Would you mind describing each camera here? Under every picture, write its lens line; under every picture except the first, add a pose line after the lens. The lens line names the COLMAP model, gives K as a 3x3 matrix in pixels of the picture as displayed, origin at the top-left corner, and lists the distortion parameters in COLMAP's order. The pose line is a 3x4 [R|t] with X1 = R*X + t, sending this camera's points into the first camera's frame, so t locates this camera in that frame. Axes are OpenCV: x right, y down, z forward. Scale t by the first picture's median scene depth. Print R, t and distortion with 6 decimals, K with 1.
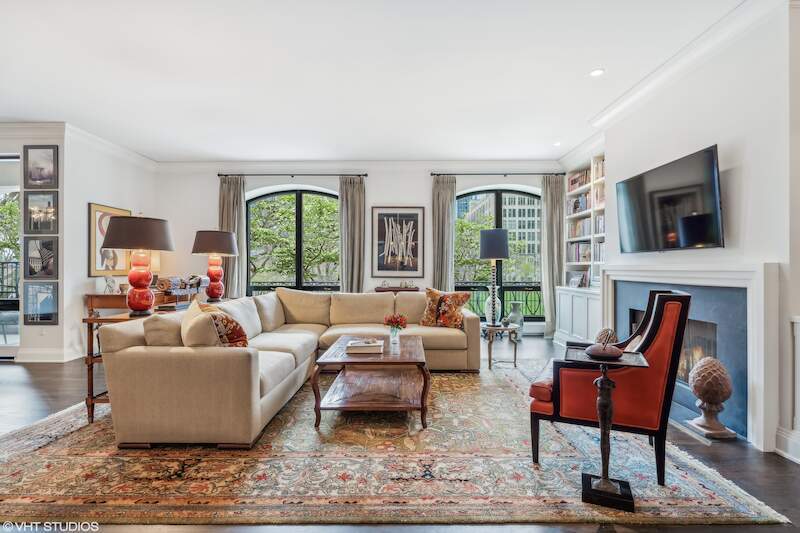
lens RADIAL K [[388.8, 0, 394.1], [0, 388.8, 268.6], [0, 0, 1]] dist [0.015361, -0.000581]
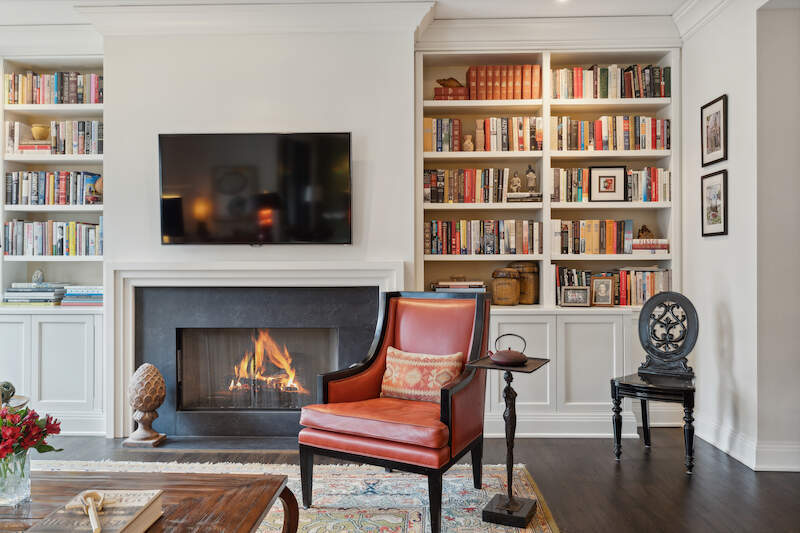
lens RADIAL K [[622.8, 0, 402.0], [0, 622.8, 267.6], [0, 0, 1]] dist [0.006384, 0.005796]
pose [[0.003897, 0.001130, 0.999992, -0.518834], [0.002852, 0.999995, -0.001141, 0.001718], [-0.999988, 0.002856, 0.003894, 0.707986]]
